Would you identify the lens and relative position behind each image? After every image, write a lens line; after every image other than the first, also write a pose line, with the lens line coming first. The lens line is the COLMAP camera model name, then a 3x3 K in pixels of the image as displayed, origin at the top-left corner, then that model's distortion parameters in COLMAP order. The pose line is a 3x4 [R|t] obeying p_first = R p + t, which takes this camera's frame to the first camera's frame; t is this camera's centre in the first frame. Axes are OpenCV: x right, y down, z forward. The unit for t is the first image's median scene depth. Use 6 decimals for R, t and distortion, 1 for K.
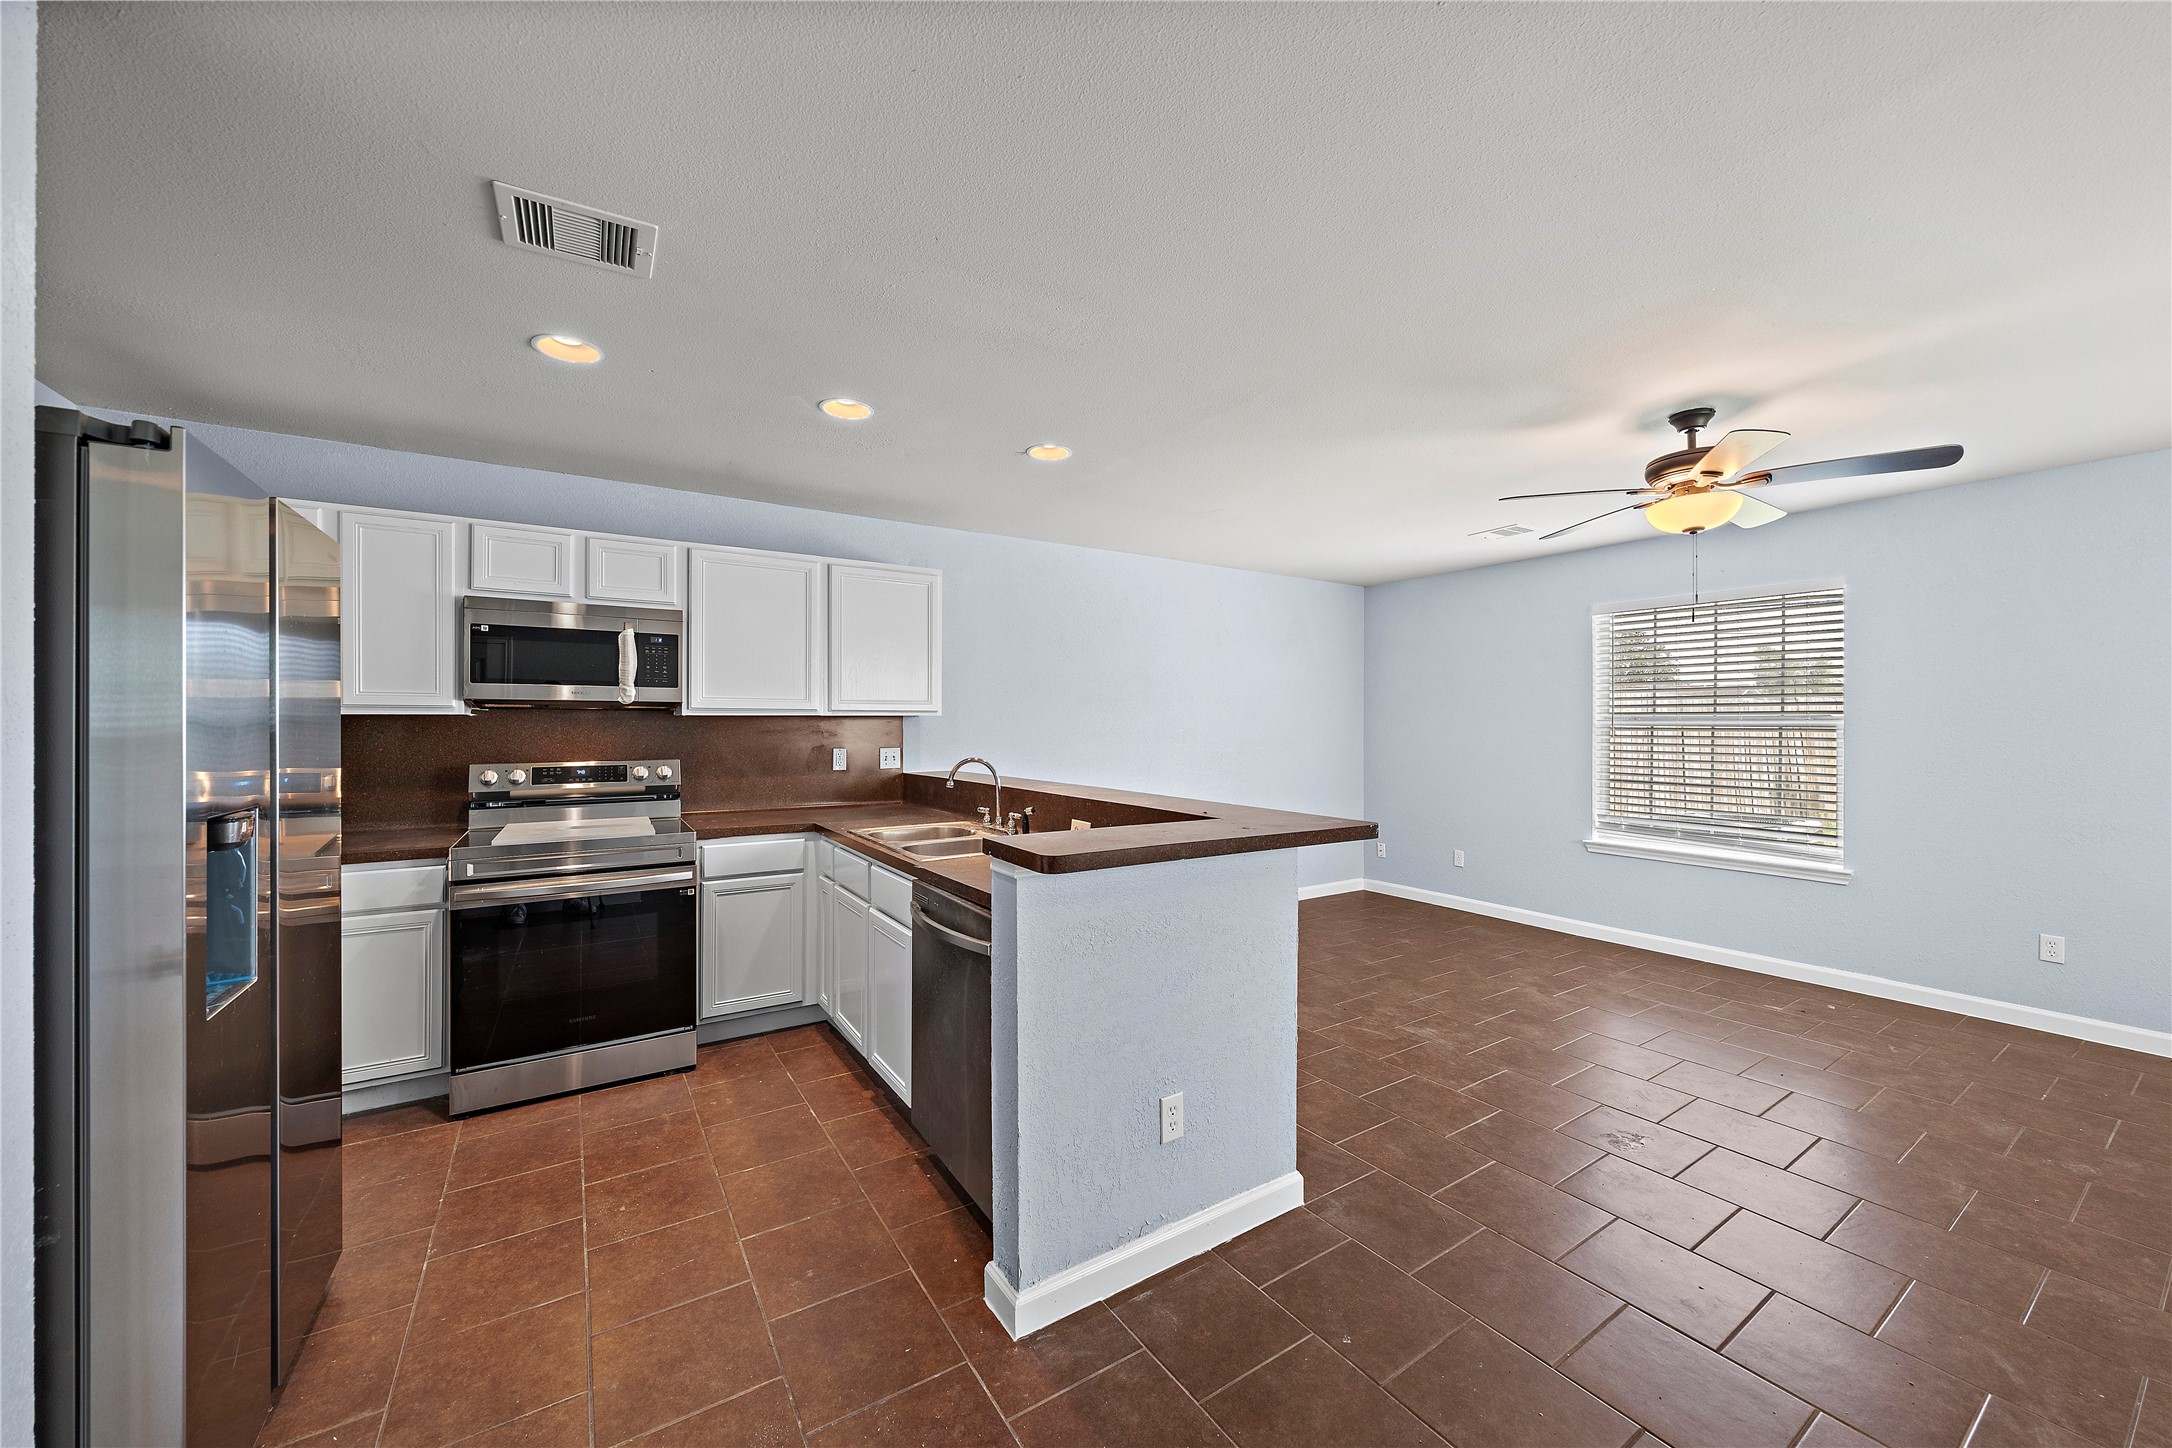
lens RADIAL K [[781.1, 0, 1086.1], [0, 781.1, 734.1], [0, 0, 1]] dist [-0.006885, 0.001023]
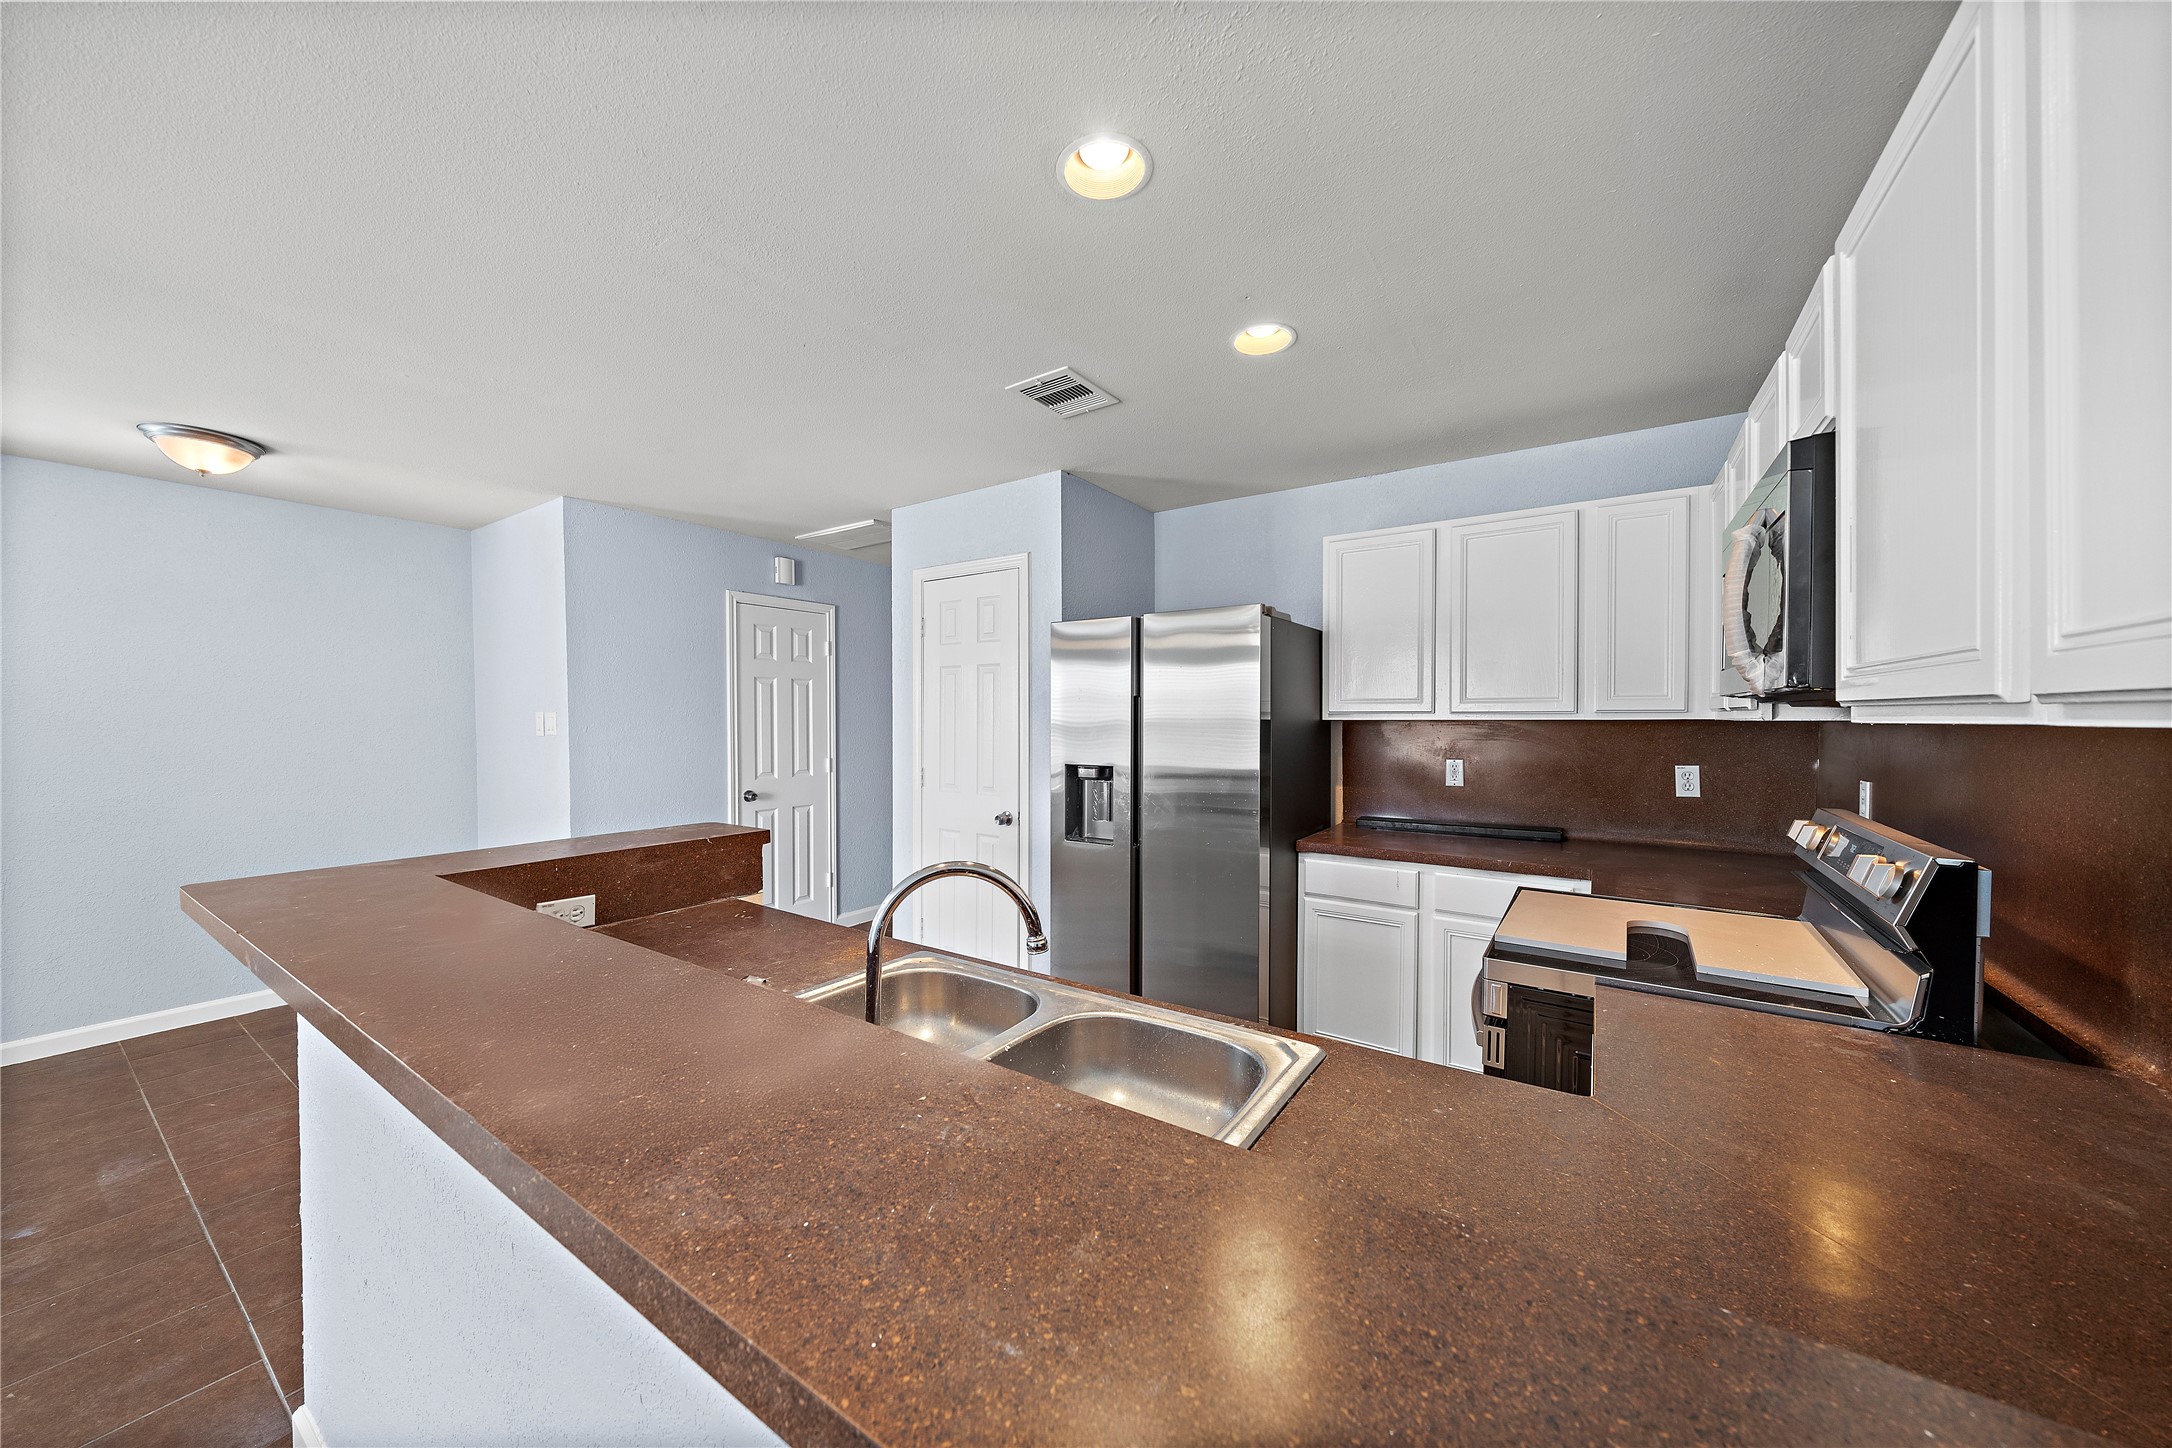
lens RADIAL K [[741.1, 0, 1090.1], [0, 741.1, 740.6], [0, 0, 1]] dist [-0.007687, 0.000505]
pose [[-0.913993, 0.012737, -0.405531, -0.071230], [-0.004132, 0.999163, 0.040695, -0.030002], [0.405710, 0.038871, -0.913175, 1.240263]]
